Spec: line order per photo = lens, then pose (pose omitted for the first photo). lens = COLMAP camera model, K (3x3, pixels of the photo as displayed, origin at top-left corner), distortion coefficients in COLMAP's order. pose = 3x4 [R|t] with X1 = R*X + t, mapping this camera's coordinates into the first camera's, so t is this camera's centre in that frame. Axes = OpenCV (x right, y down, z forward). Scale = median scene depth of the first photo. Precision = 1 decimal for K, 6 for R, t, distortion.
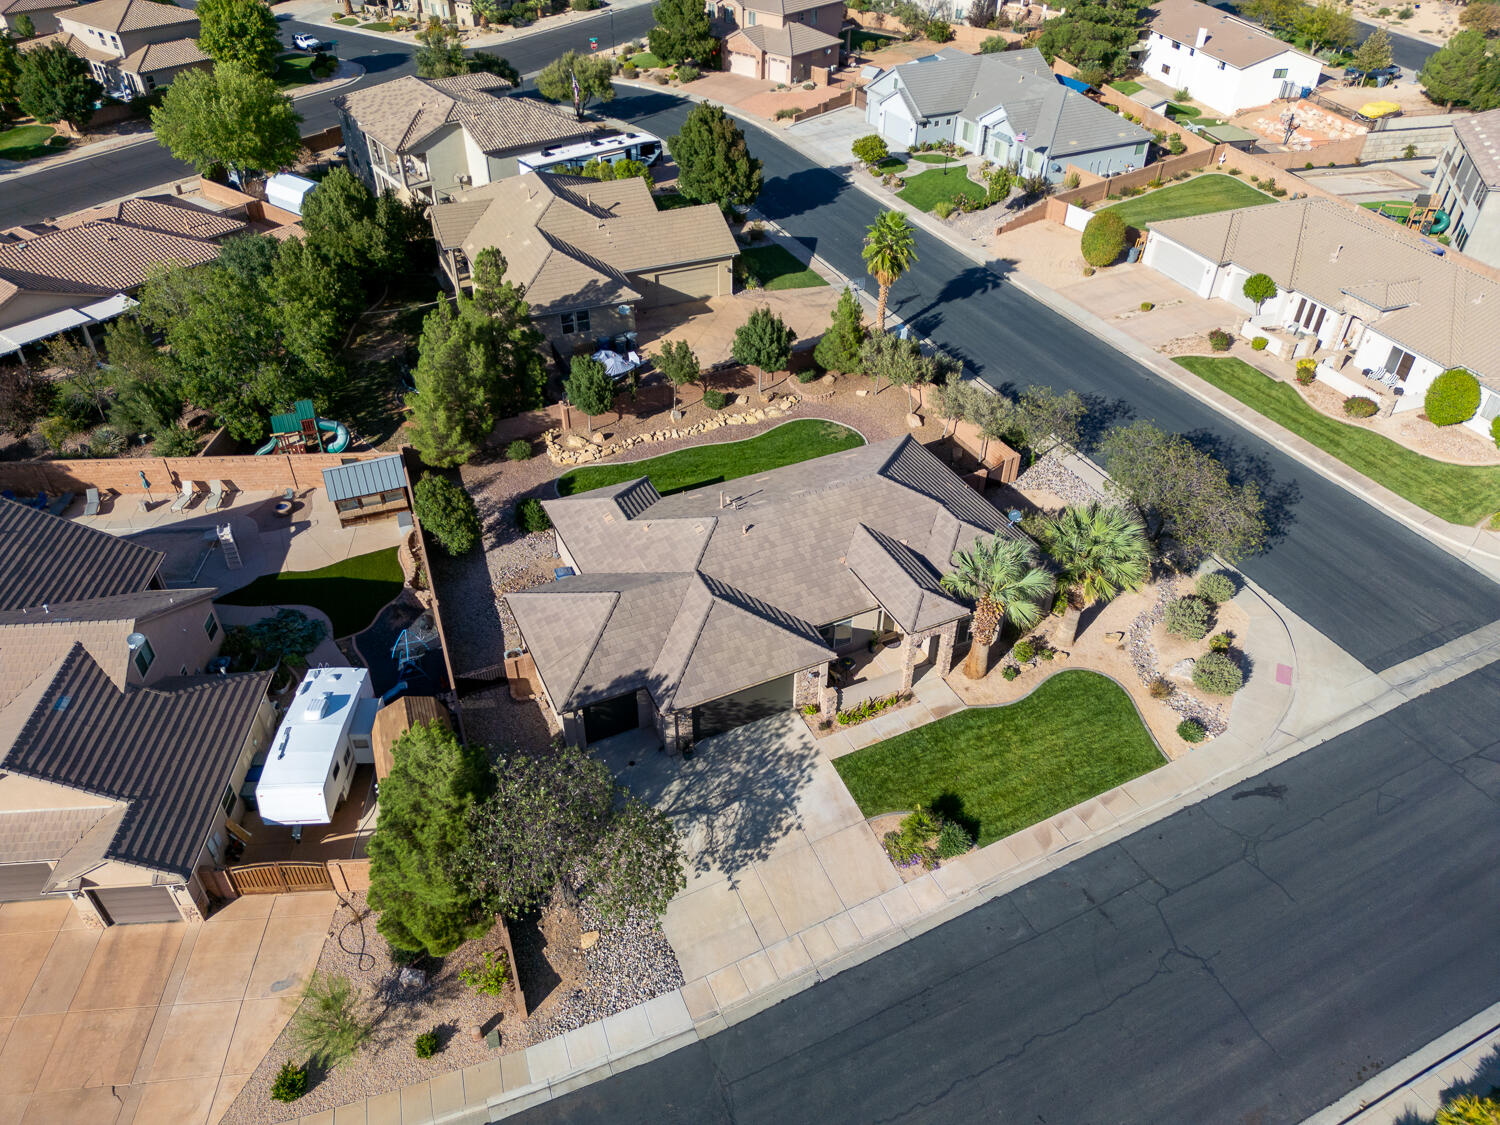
lens RADIAL K [[1050.8, 0, 747.4], [0, 1050.8, 559.5], [0, 0, 1]] dist [0.084316, -0.089046]
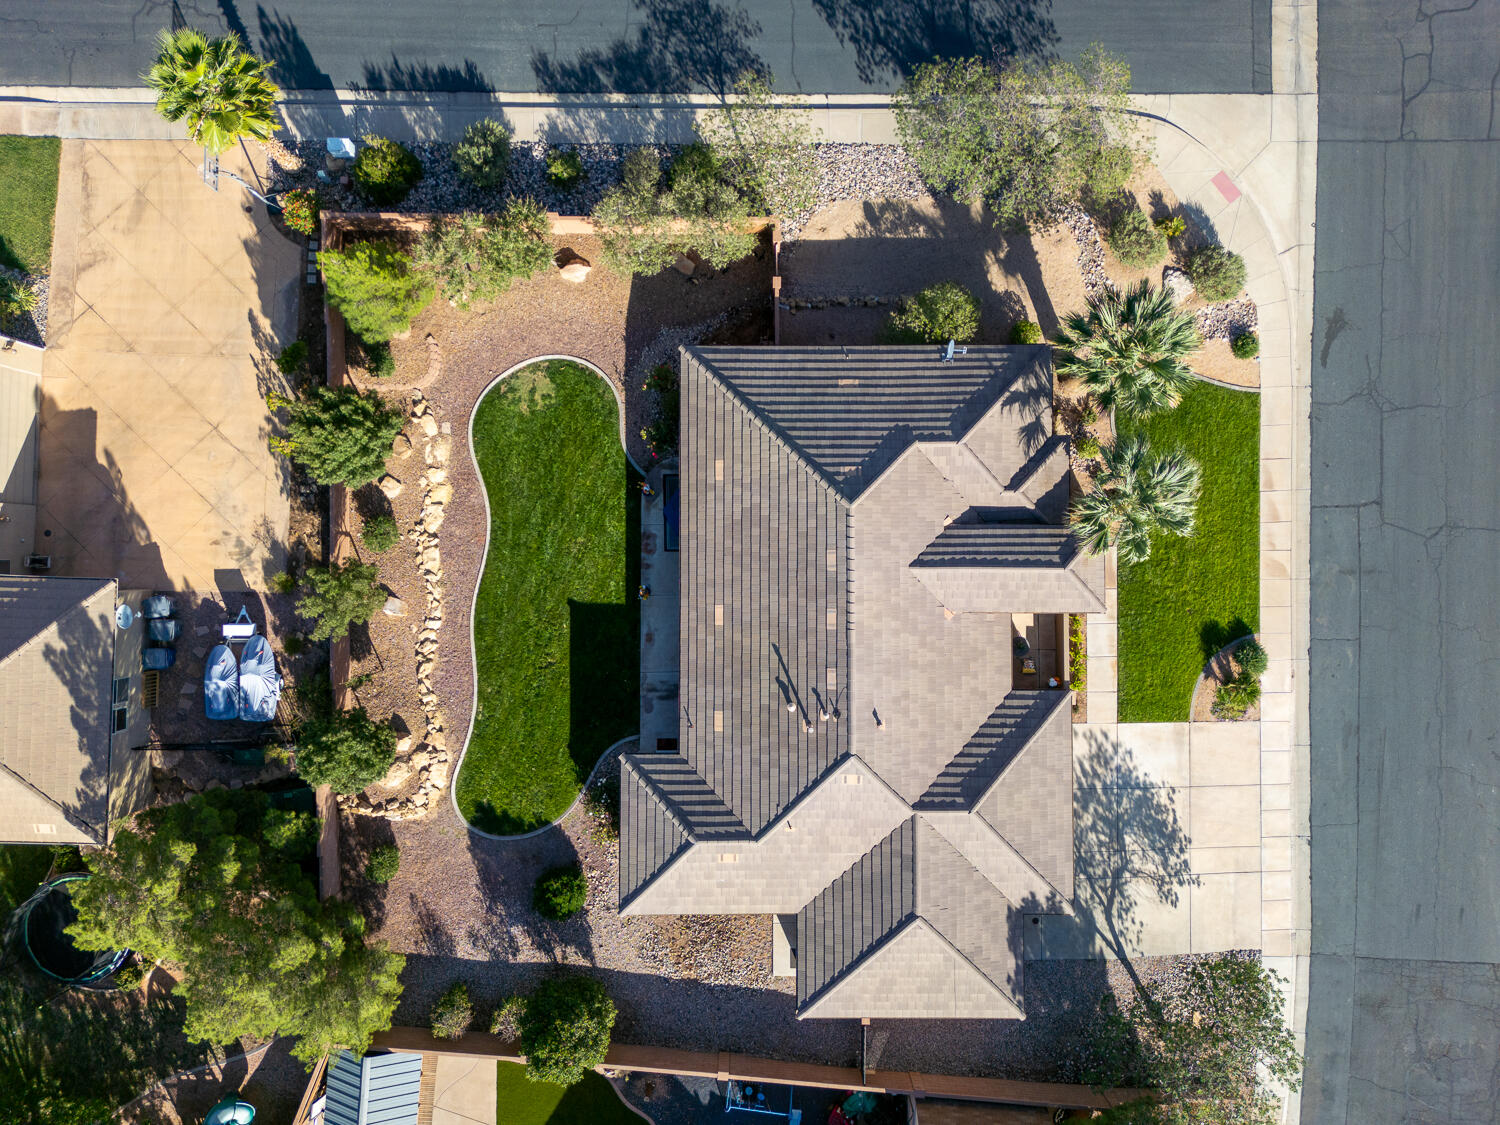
lens RADIAL K [[1092.9, 0, 755.5], [0, 1092.9, 531.9], [0, 0, 1]] dist [0.078239, -0.087254]
pose [[0.429951, -0.902687, 0.017292, 0.054195], [0.551594, 0.277791, 0.786496, -0.564485], [-0.714763, -0.328617, 0.617353, 0.481374]]
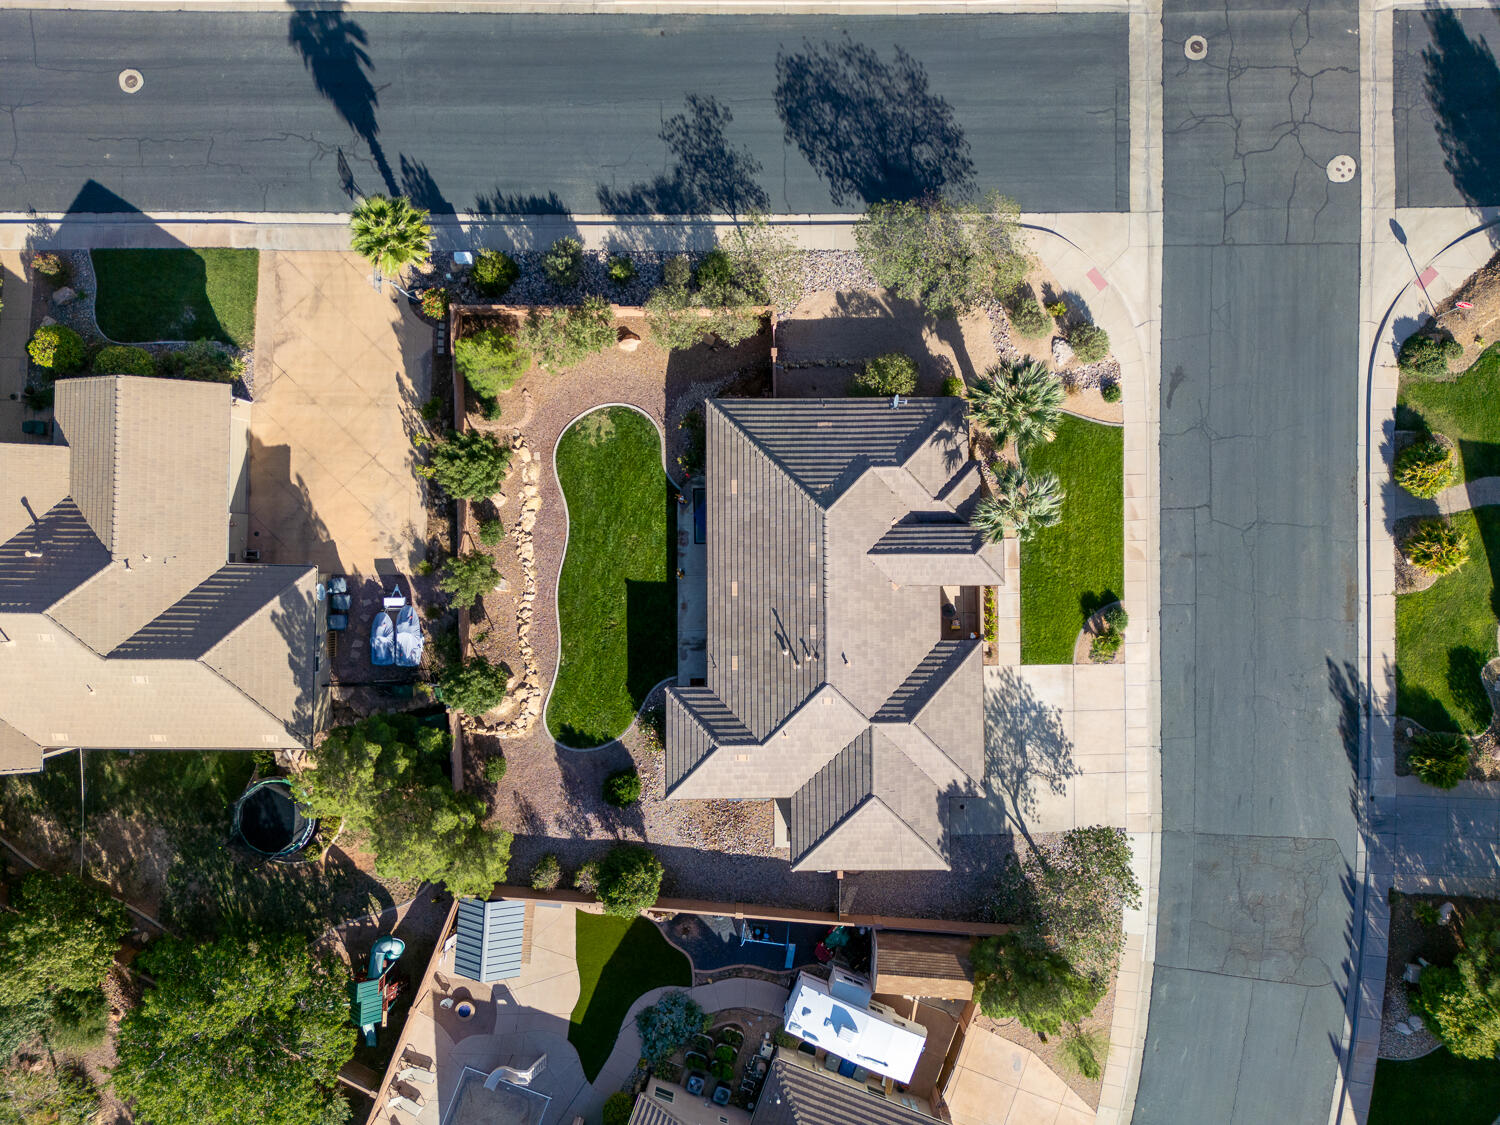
lens RADIAL K [[1093.8, 0, 771.6], [0, 1093.8, 527.8], [0, 0, 1]] dist [0.081926, -0.083868]
pose [[0.424282, -0.905415, 0.014414, 0.057890], [0.548033, 0.269418, 0.791880, -0.773750], [-0.720864, -0.328081, 0.610506, 0.316977]]
